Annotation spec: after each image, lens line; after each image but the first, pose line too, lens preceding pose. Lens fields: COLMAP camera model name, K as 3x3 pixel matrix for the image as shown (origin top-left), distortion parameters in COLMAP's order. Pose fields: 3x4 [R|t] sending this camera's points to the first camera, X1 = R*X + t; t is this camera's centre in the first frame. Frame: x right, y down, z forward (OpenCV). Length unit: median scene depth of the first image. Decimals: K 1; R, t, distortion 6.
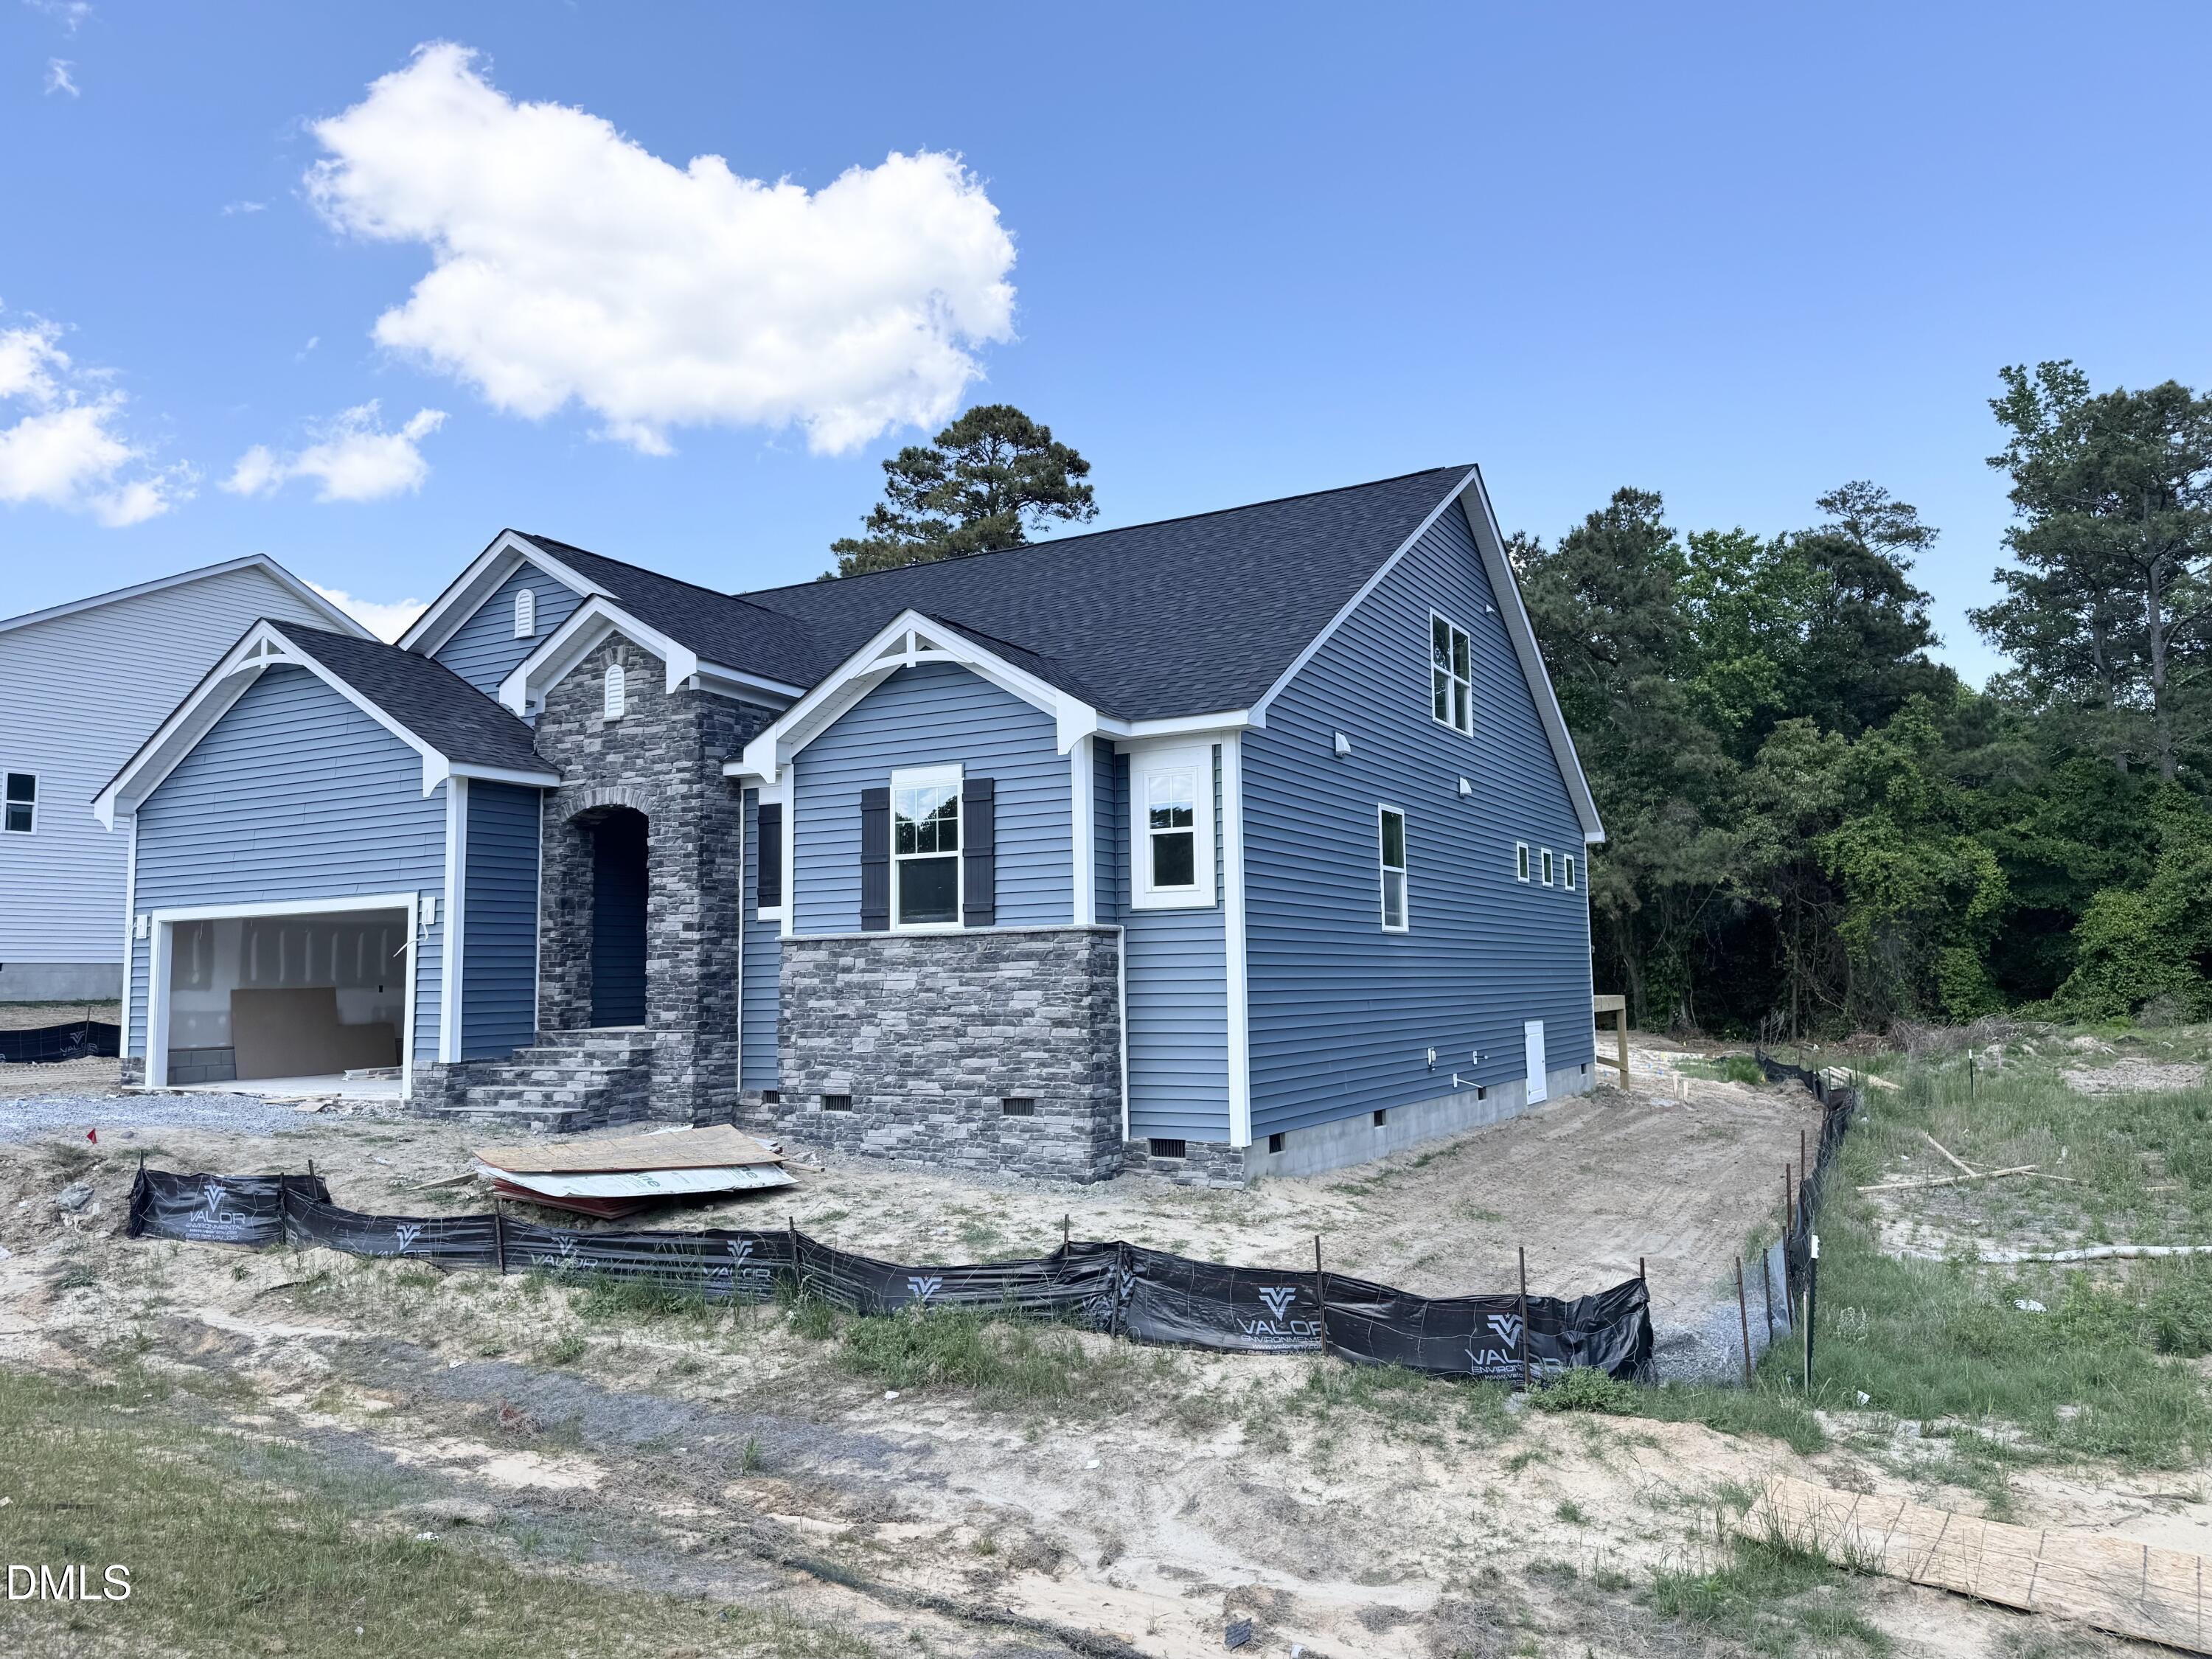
lens RADIAL K [[1537.6, 0, 1103.9], [0, 1537.6, 837.9], [0, 0, 1]] dist [0.170991, -0.290089]
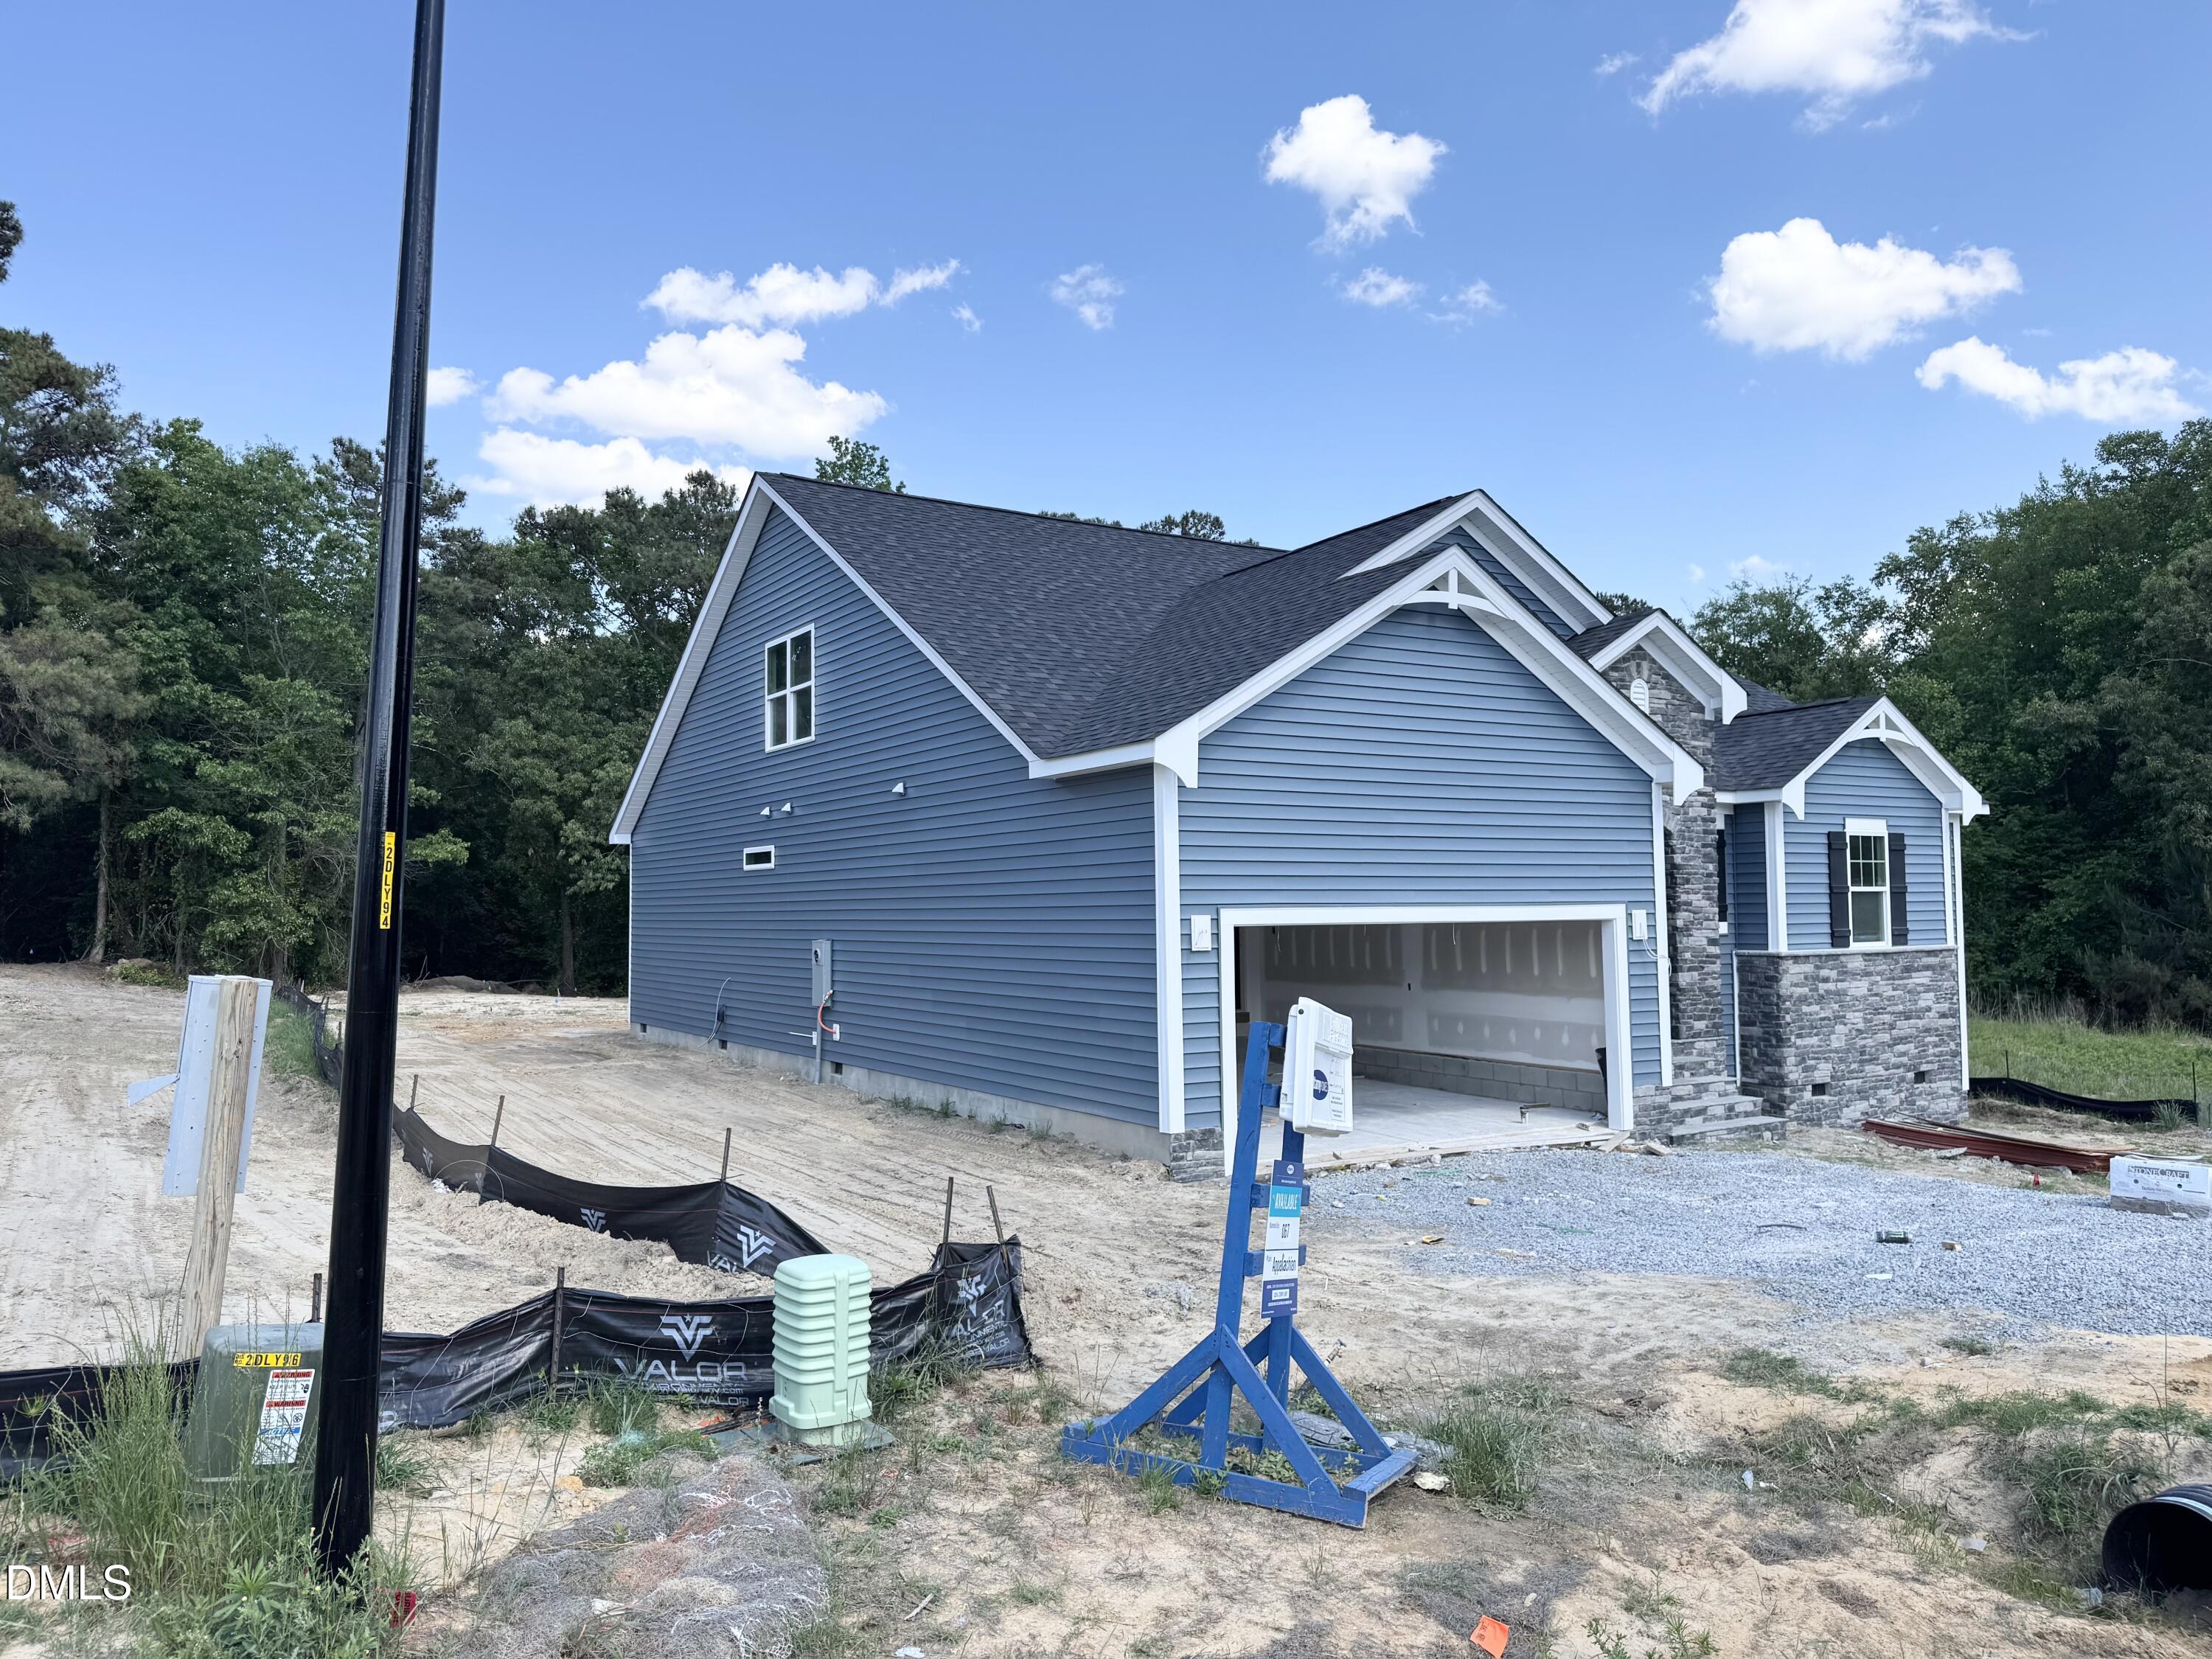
lens RADIAL K [[1537.6, 0, 1103.9], [0, 1537.6, 837.9], [0, 0, 1]] dist [0.170991, -0.290089]
pose [[0.475147, 0.049738, 0.878500, -1.486229], [-0.077593, 0.996880, -0.014473, 0.035388], [-0.876479, -0.061288, 0.477524, 0.892834]]
